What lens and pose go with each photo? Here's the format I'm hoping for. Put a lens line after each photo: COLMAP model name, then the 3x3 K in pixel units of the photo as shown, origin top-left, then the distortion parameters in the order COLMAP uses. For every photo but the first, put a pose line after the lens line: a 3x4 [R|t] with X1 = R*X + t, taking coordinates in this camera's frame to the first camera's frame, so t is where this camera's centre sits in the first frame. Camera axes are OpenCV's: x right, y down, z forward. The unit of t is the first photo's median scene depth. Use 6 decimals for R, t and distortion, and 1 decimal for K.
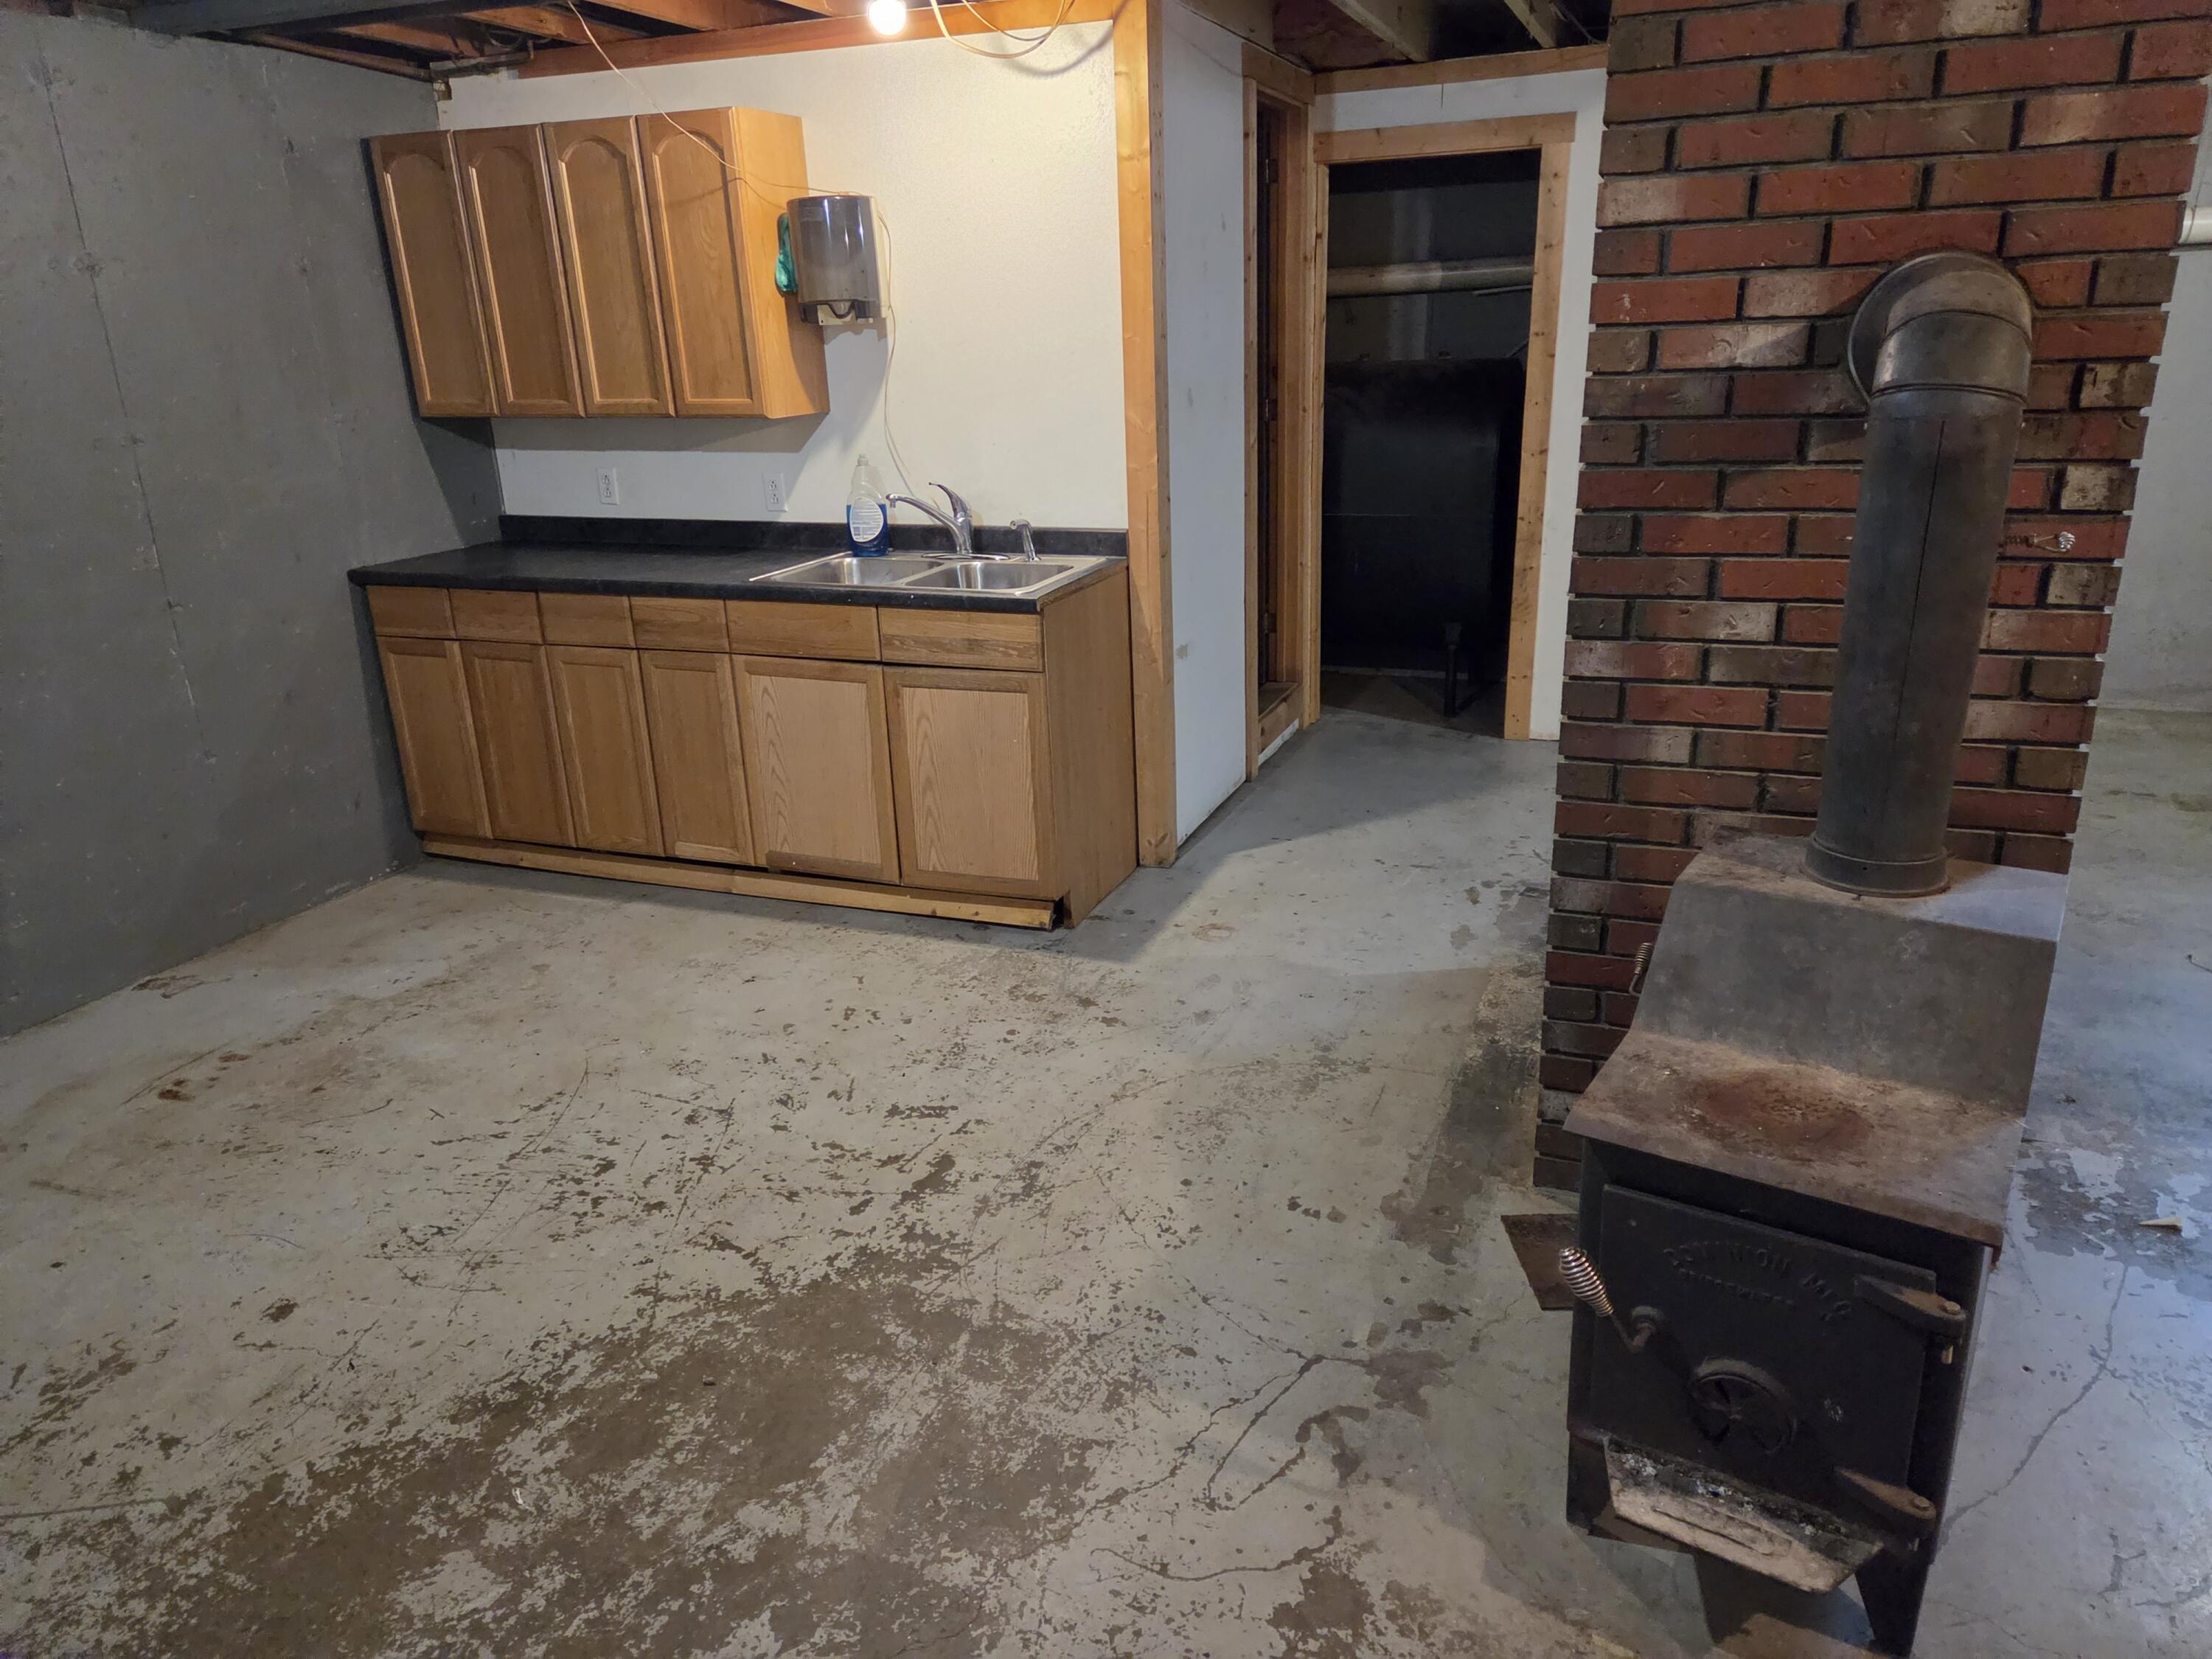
lens RADIAL K [[1474.9, 0, 1114.7], [0, 1474.9, 819.8], [0, 0, 1]] dist [0.067313, -0.054300]
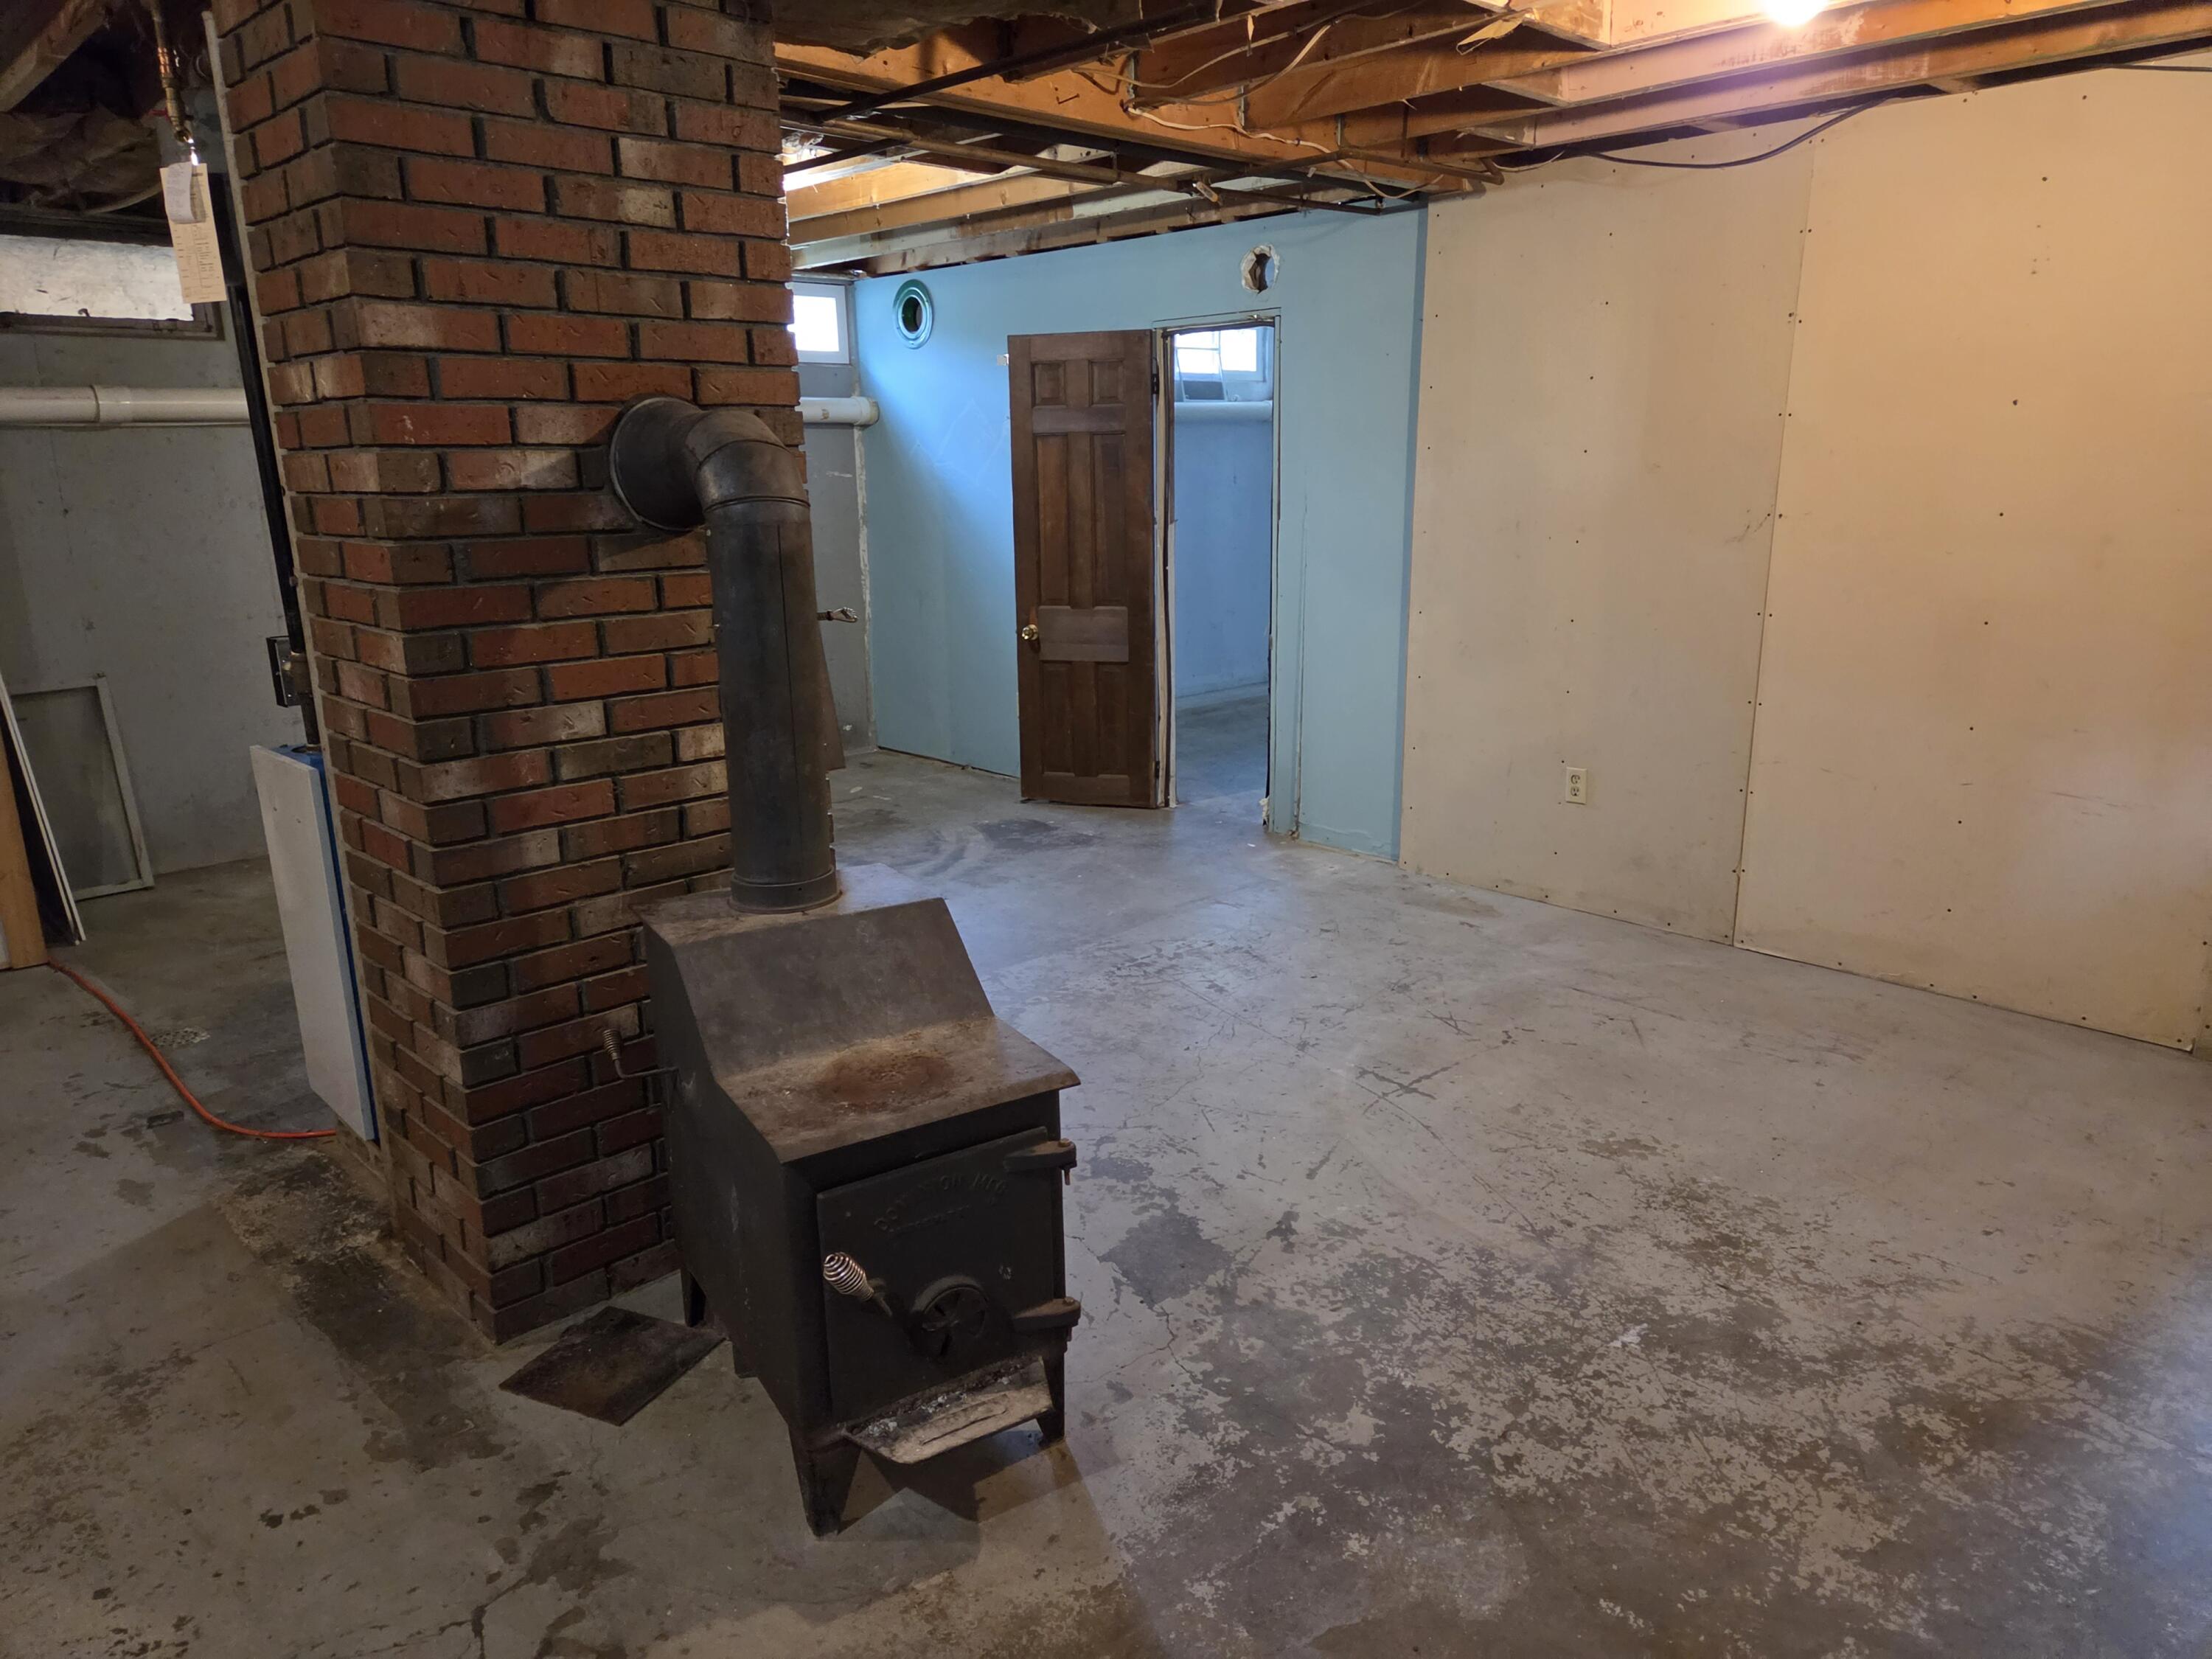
lens RADIAL K [[1469.5, 0, 1120.9], [0, 1469.5, 841.6], [0, 0, 1]] dist [0.063234, -0.053608]
pose [[0.413204, -0.202087, 0.887932, -0.377122], [0.291054, 0.953228, 0.081505, -0.021905], [-0.862873, 0.224758, 0.452696, 0.190196]]
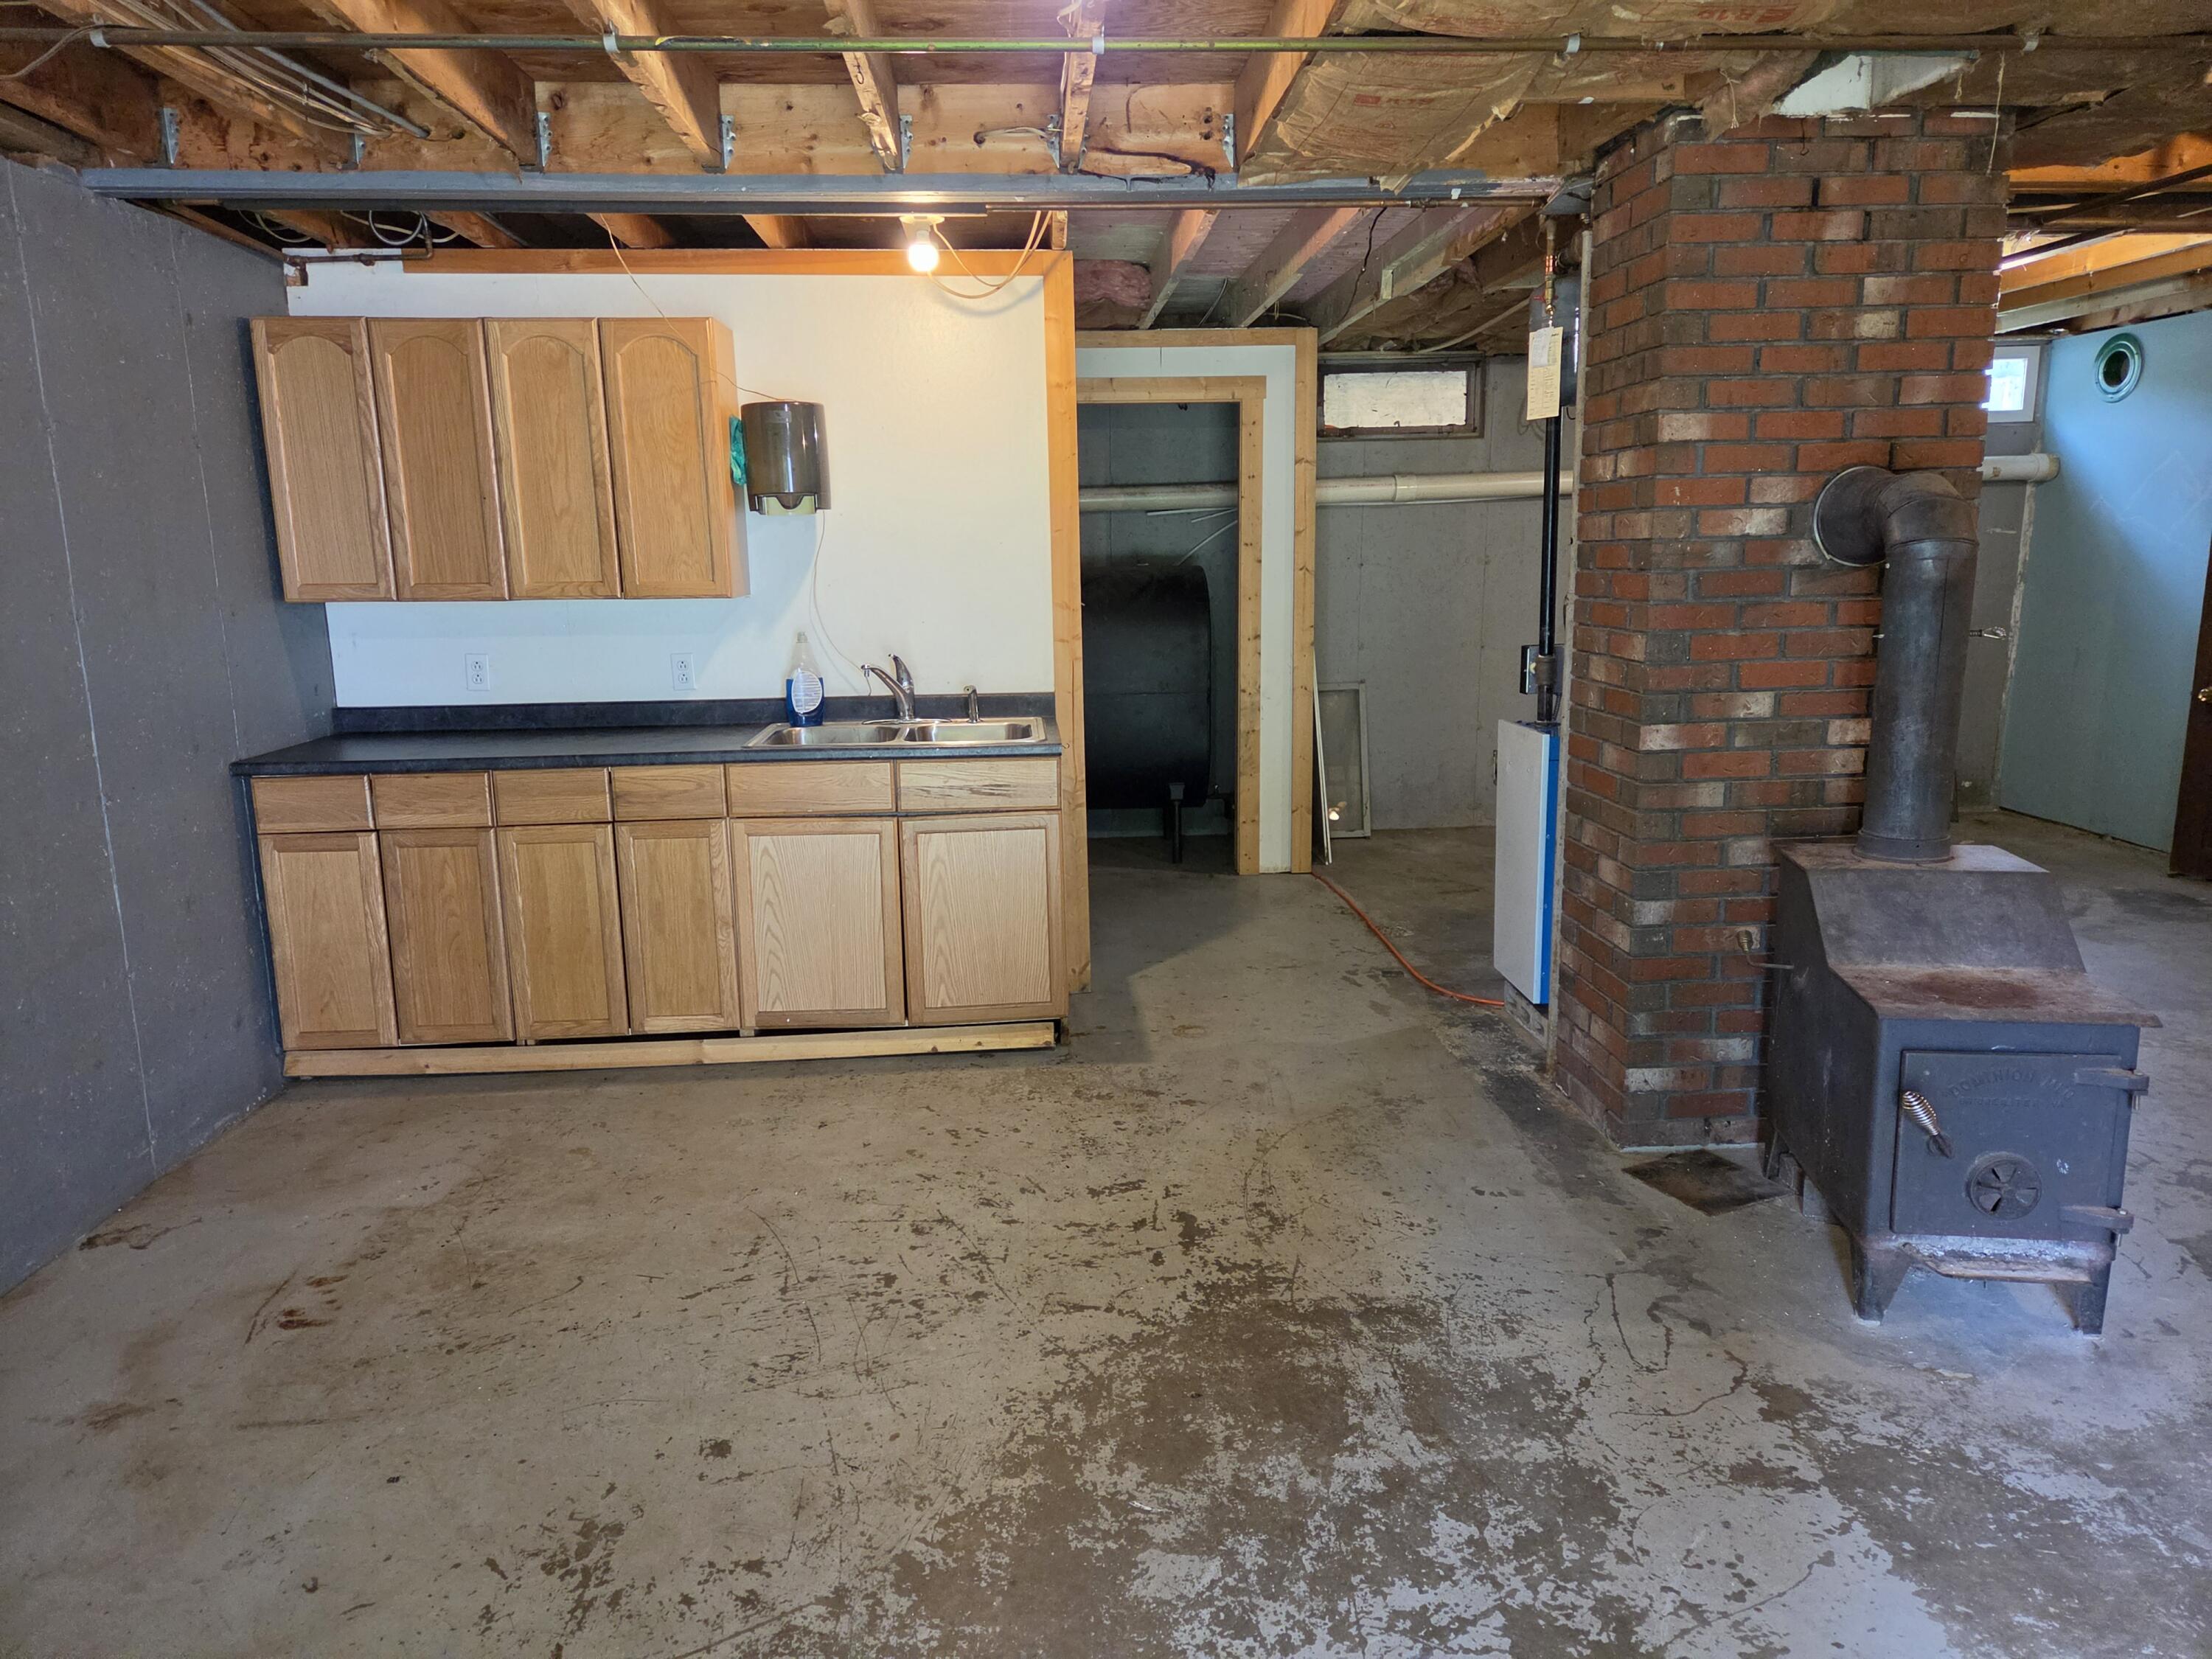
lens RADIAL K [[1467.8, 0, 1106.0], [0, 1467.8, 829.5], [0, 0, 1]] dist [0.064703, -0.050573]
pose [[0.907621, -0.062494, 0.415114, -0.750106], [0.121595, 0.985603, -0.117481, 0.079544], [-0.401795, 0.157104, 0.902152, -0.038650]]
